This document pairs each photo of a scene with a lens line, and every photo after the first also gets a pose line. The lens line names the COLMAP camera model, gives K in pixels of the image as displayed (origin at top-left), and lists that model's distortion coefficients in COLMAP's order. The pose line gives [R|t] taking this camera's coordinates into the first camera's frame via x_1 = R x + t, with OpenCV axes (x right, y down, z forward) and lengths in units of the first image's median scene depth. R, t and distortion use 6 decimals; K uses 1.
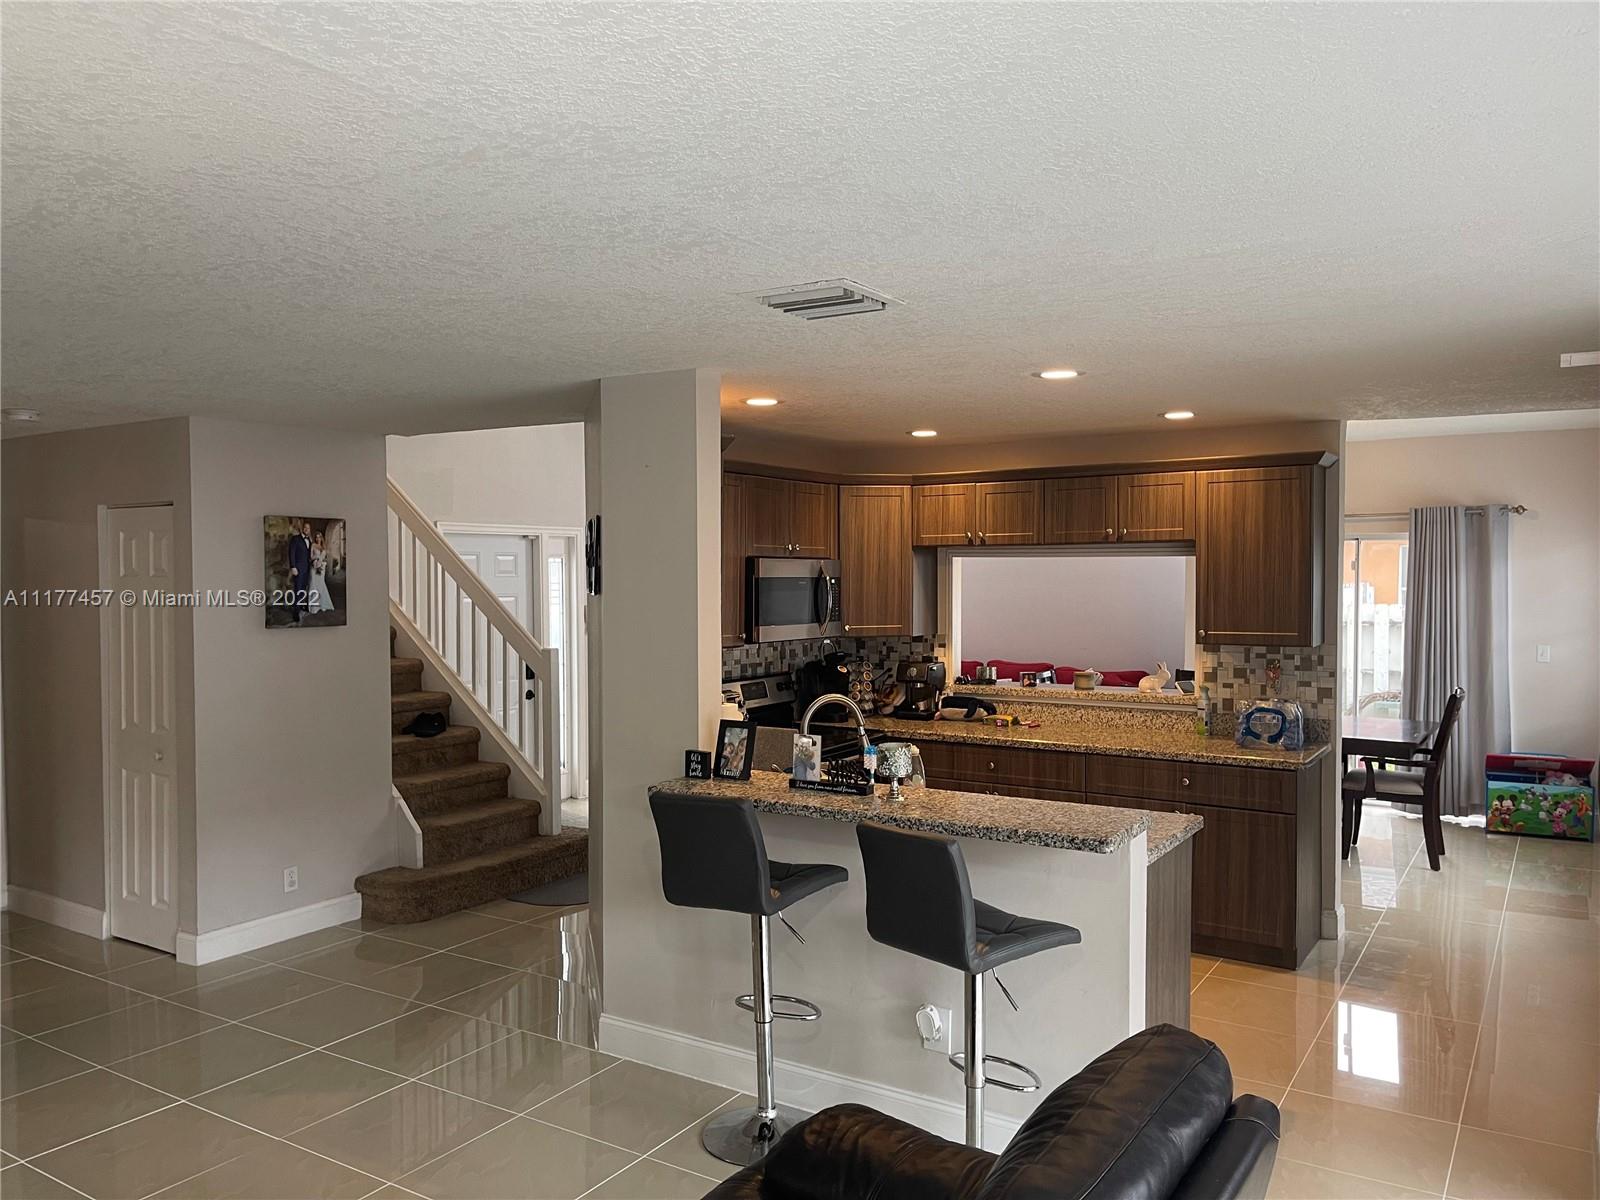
lens RADIAL K [[1209.8, 0, 799.6], [0, 1209.8, 610.4], [0, 0, 1]] dist [0.051805, -0.001105]
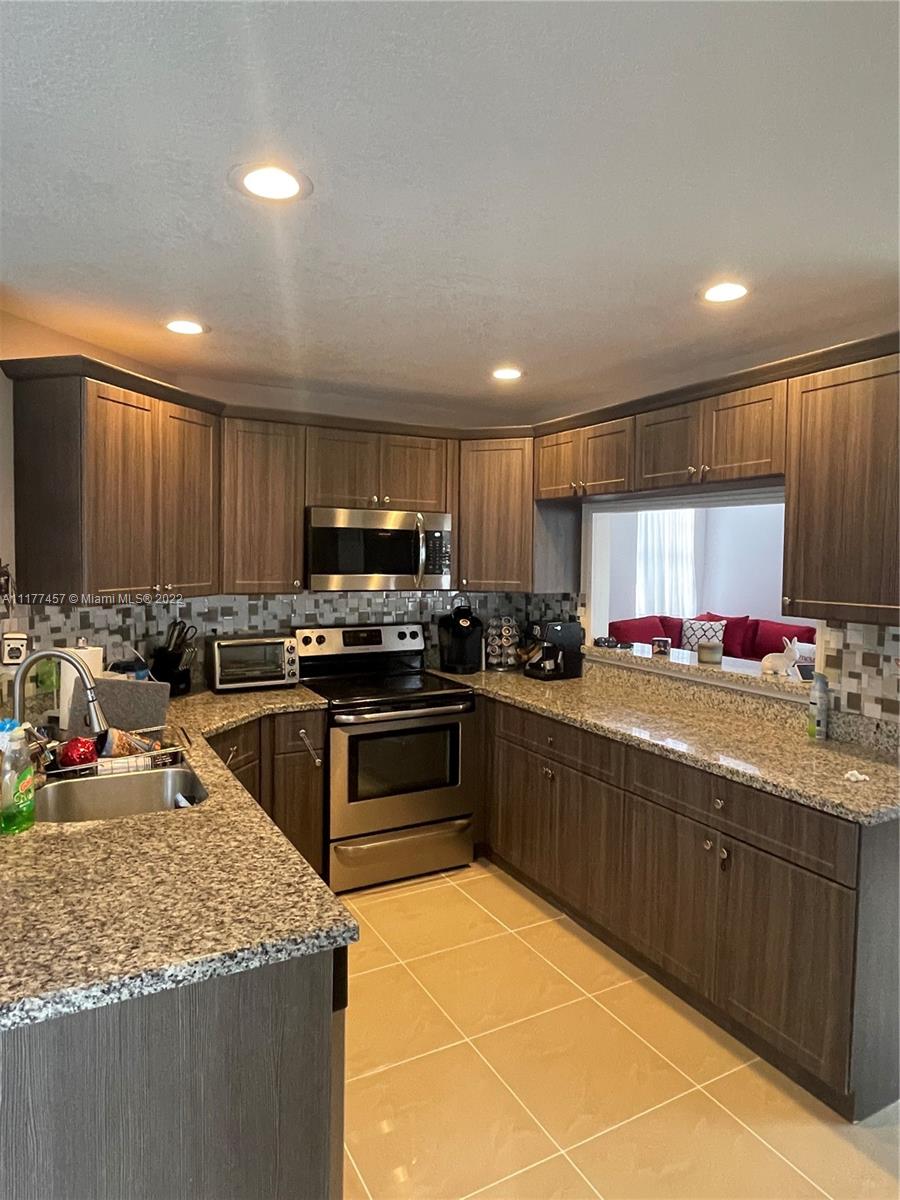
lens RADIAL K [[726.2, 0, 446.8], [0, 726.2, 592.4], [0, 0, 1]] dist [-0.000088, -0.001752]
pose [[0.873572, 0.041526, -0.484921, 0.341150], [-0.032996, 0.999114, 0.026118, 0.008147], [0.485576, -0.006816, 0.874168, 0.488666]]
